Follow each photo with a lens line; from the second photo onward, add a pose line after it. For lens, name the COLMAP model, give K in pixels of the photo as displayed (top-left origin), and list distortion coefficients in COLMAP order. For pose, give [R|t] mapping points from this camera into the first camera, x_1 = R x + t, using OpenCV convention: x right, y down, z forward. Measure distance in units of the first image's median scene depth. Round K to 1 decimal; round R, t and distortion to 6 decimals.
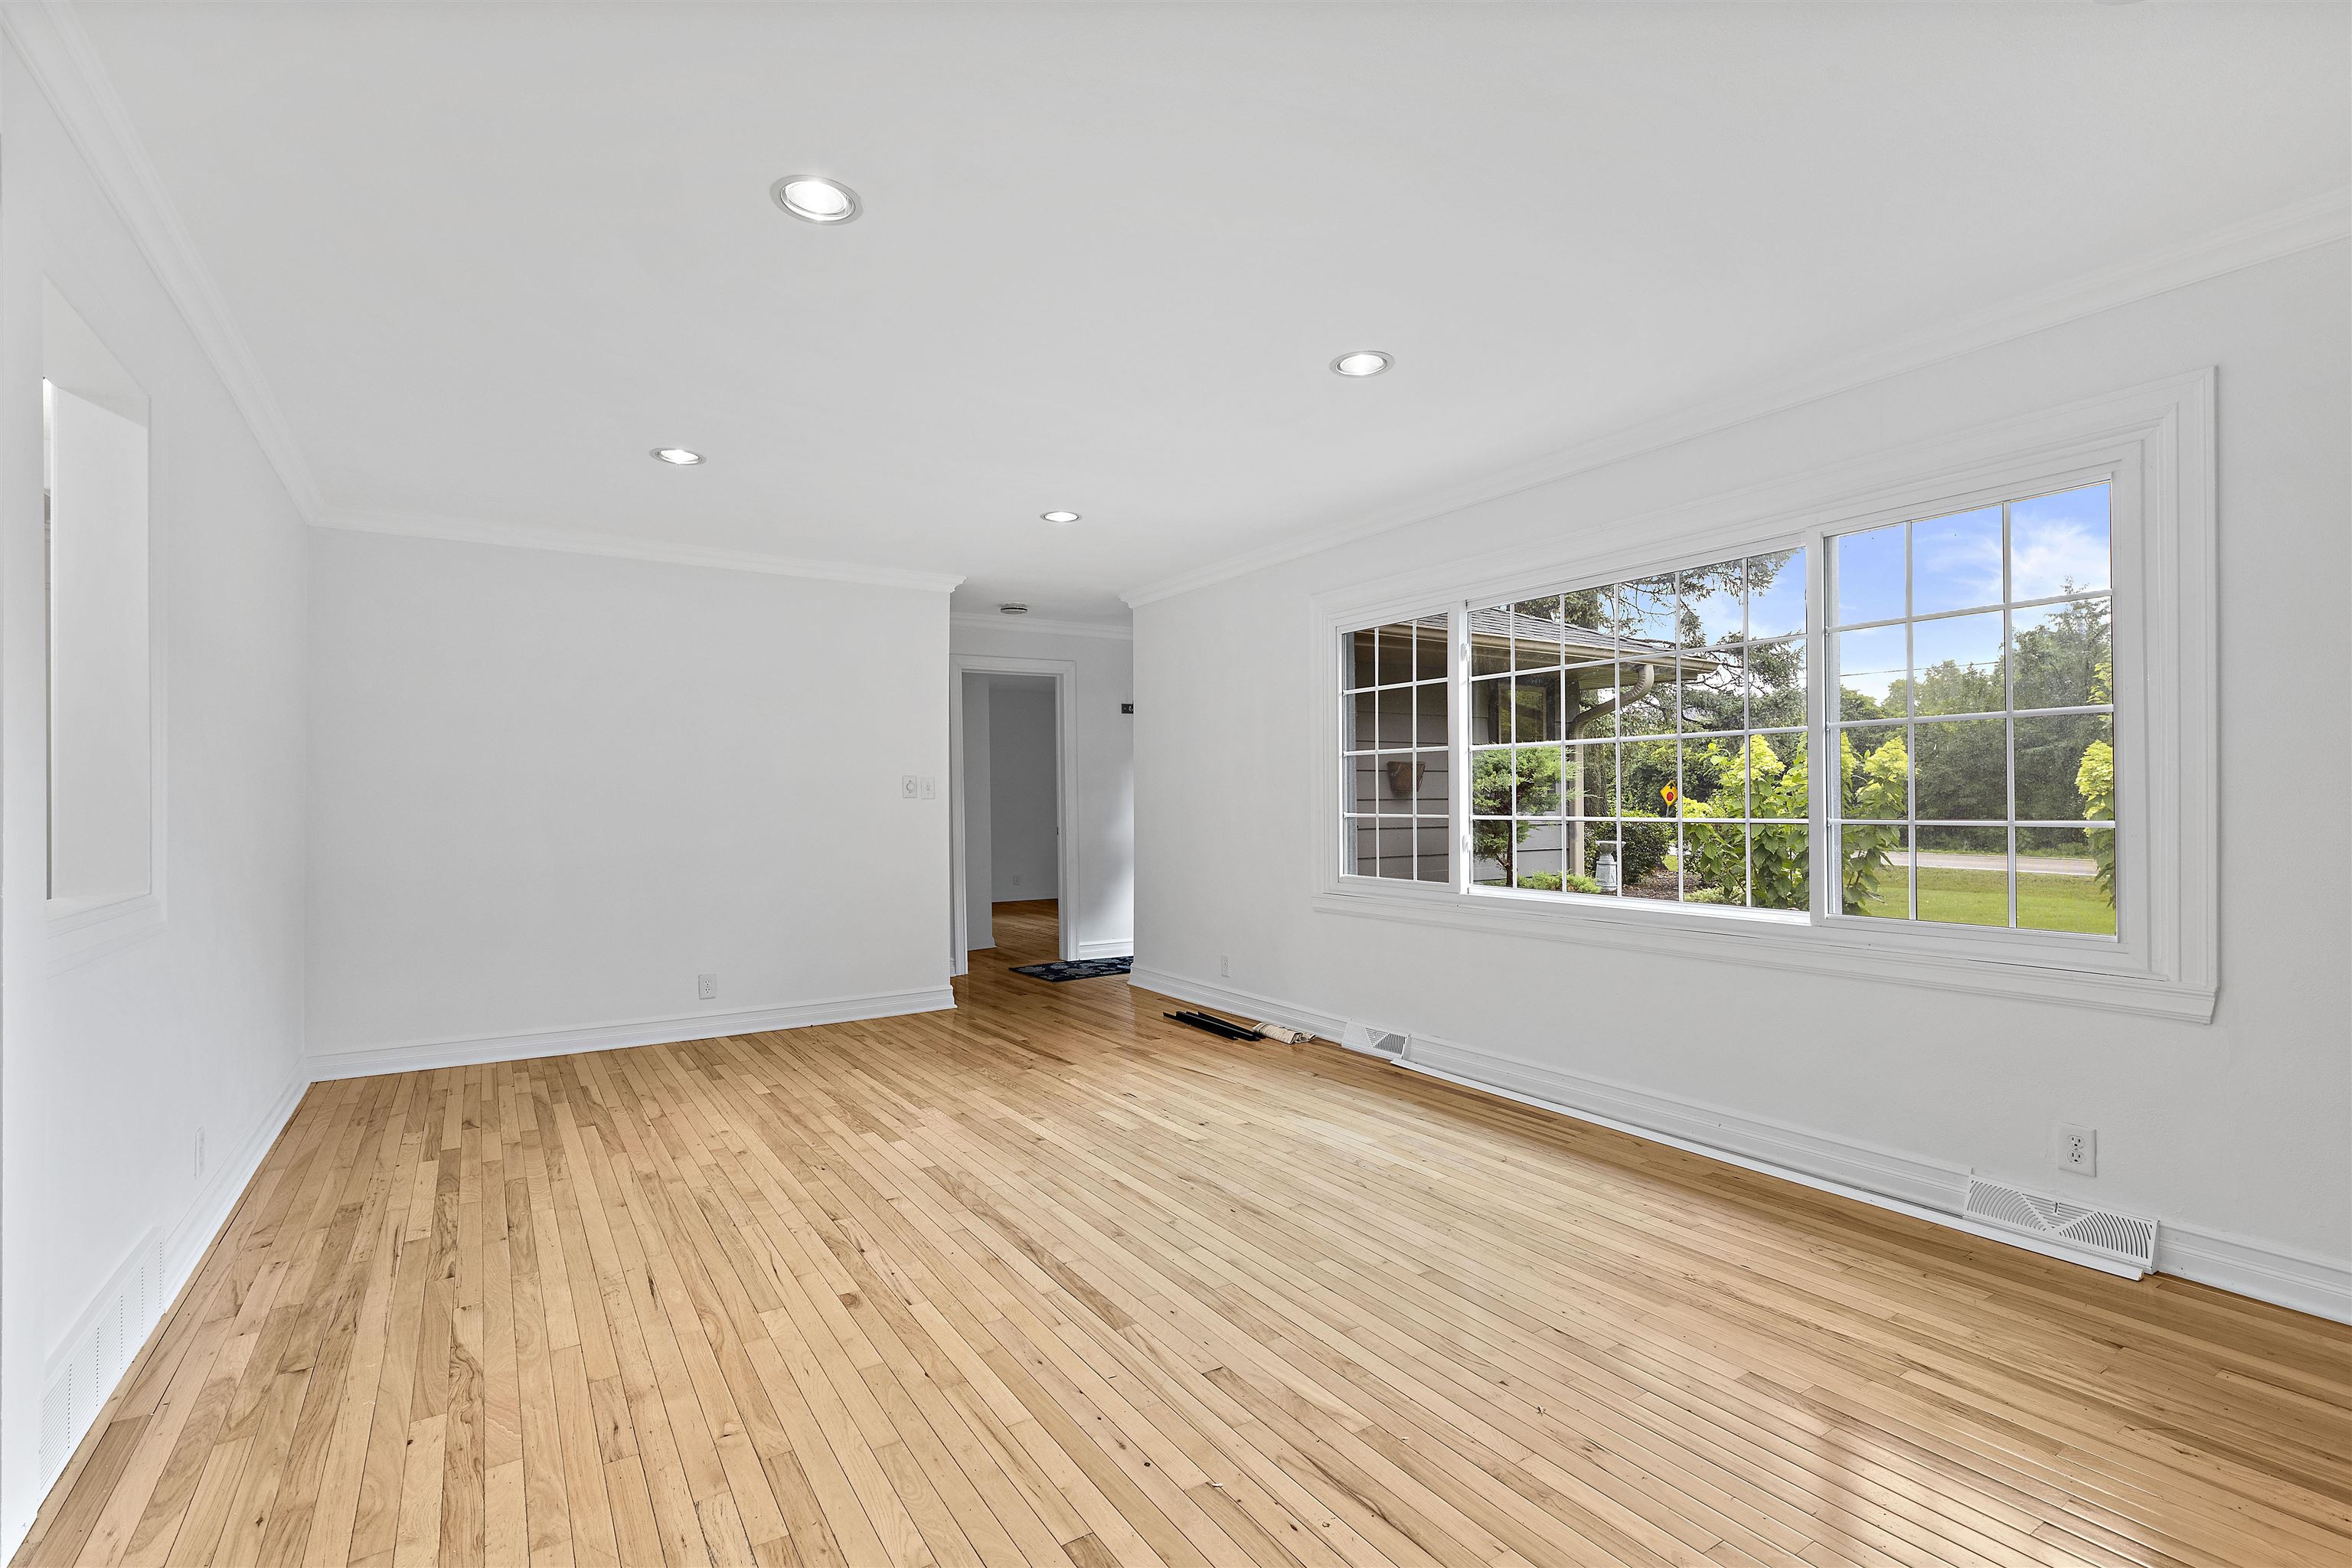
lens RADIAL K [[1058.4, 0, 1175.0], [0, 1058.4, 793.9], [0, 0, 1]] dist [-0.001362, -0.000031]
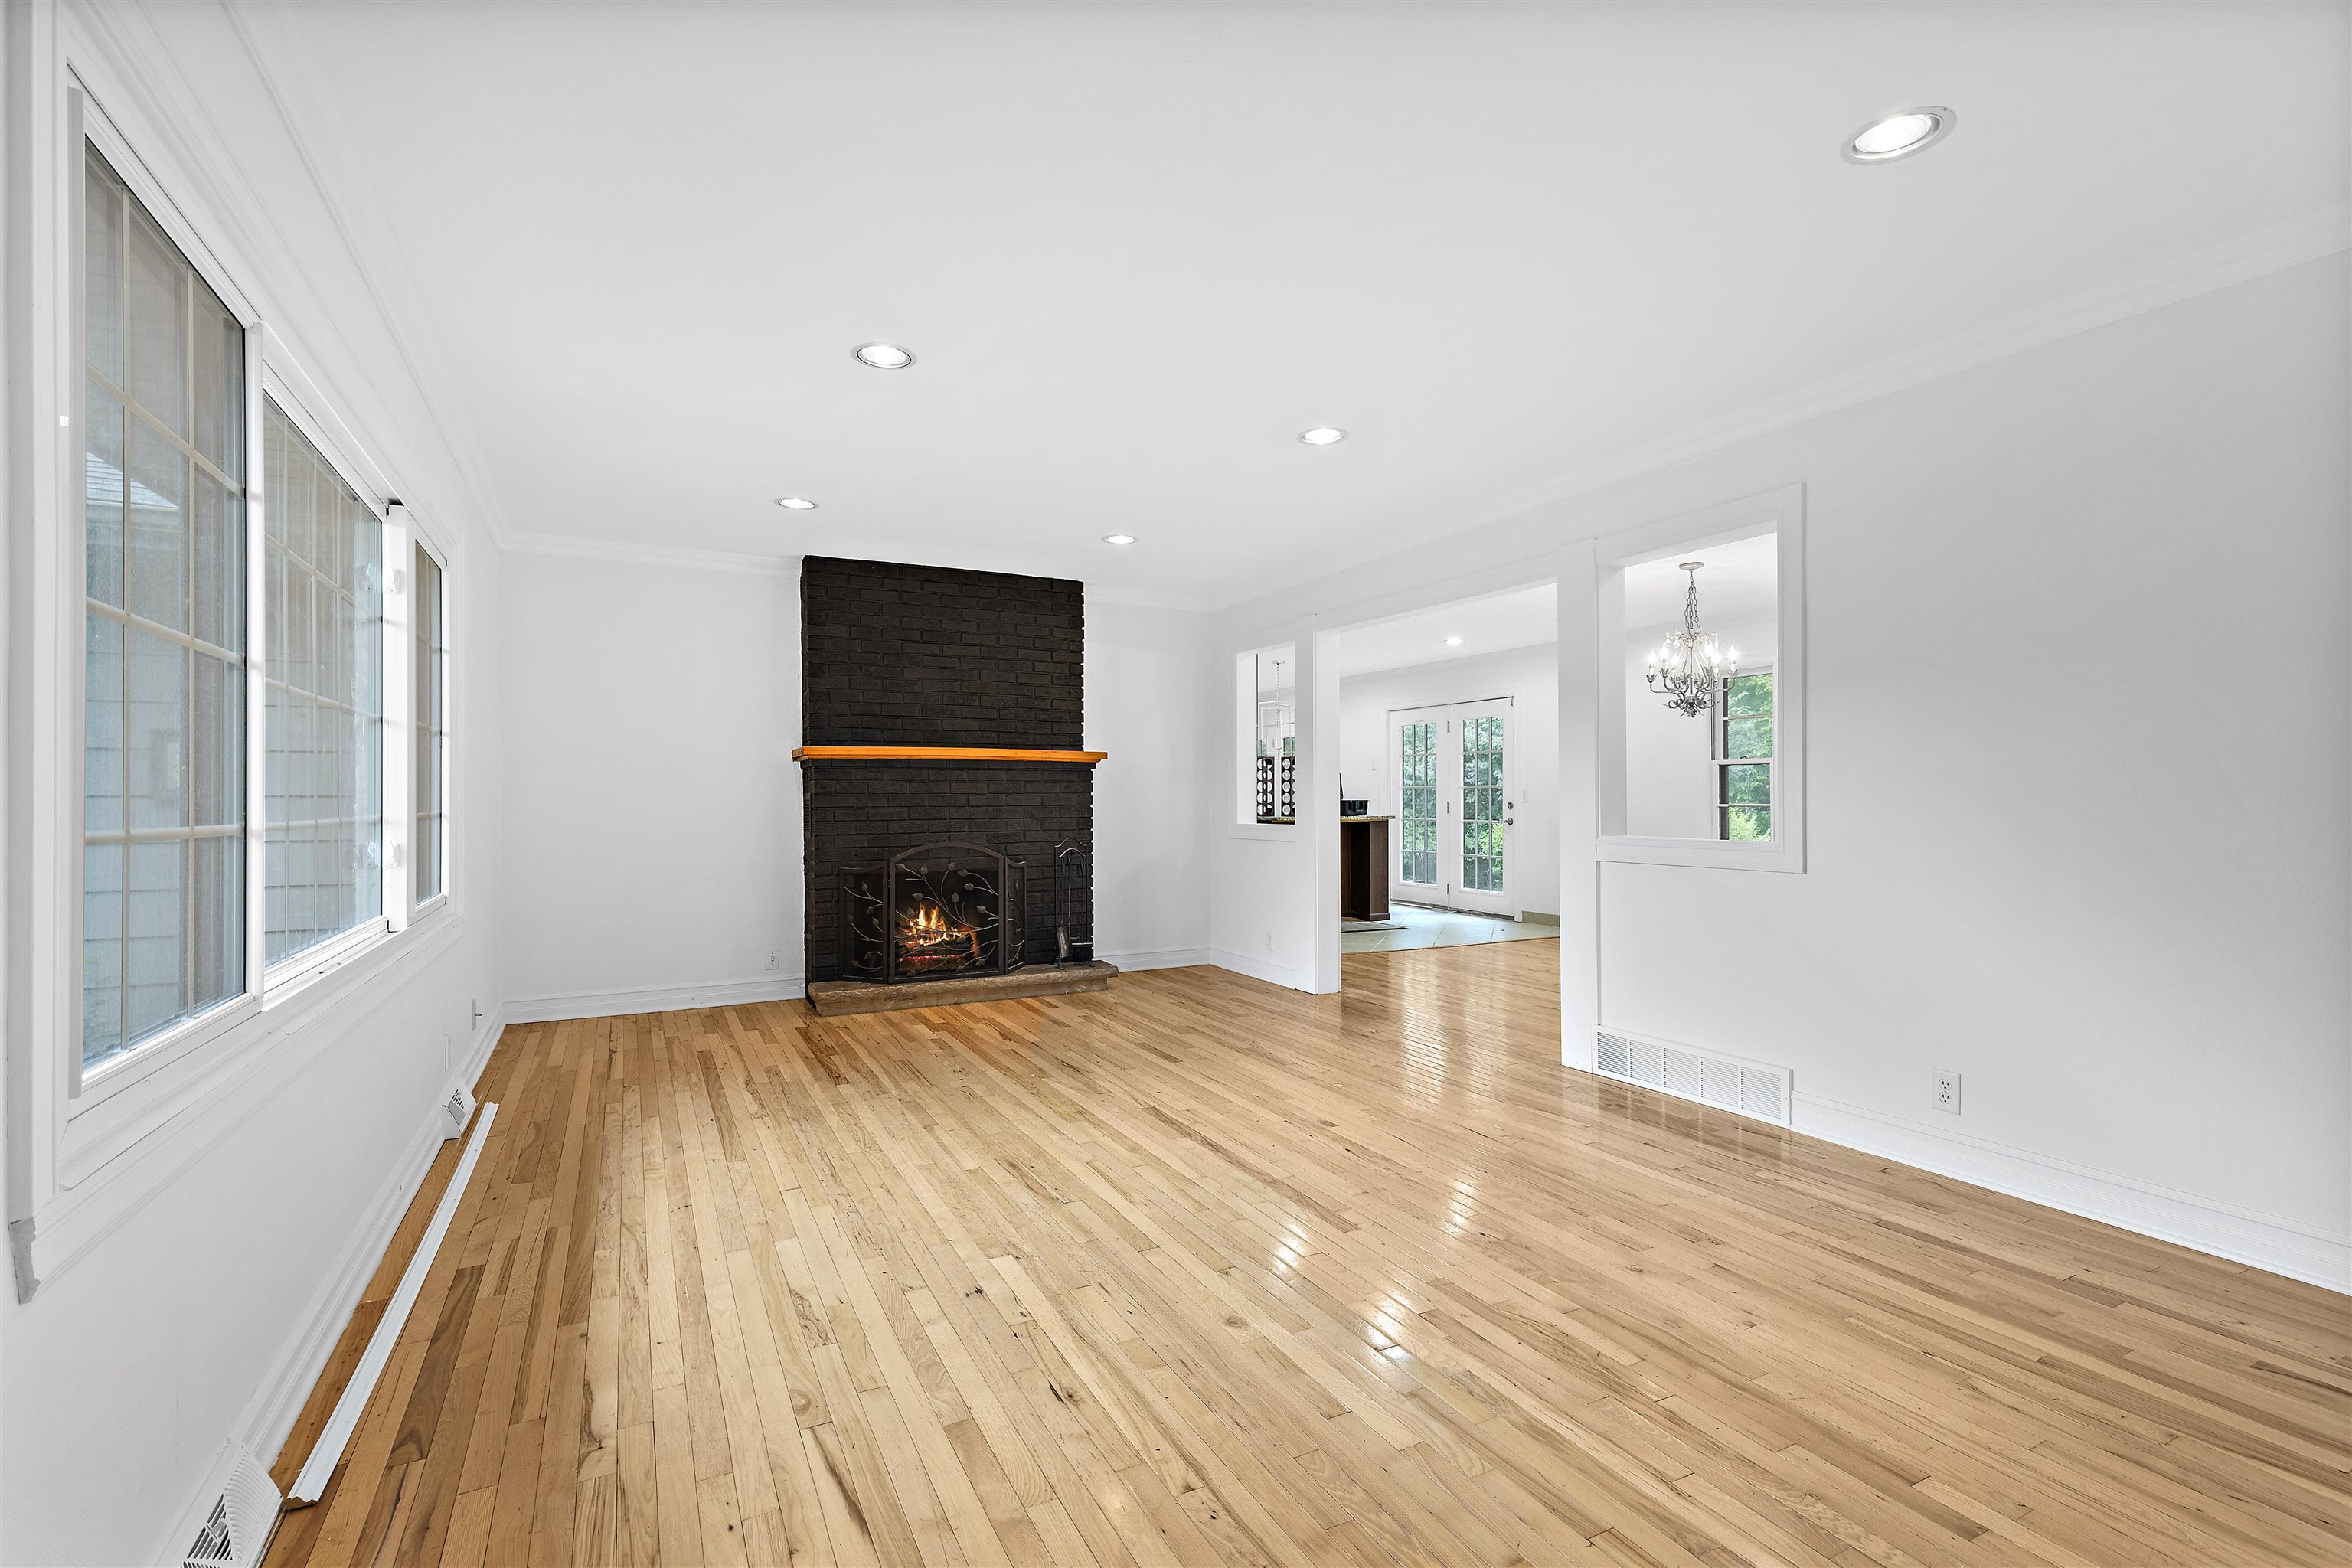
lens RADIAL K [[1058.4, 0, 1175.0], [0, 1058.4, 793.9], [0, 0, 1]] dist [-0.001362, -0.000031]
pose [[-0.994853, 0.010275, 0.100804, -0.186638], [0.009396, 0.999914, -0.009184, 0.019974], [-0.100889, -0.008190, -0.994864, 1.887009]]
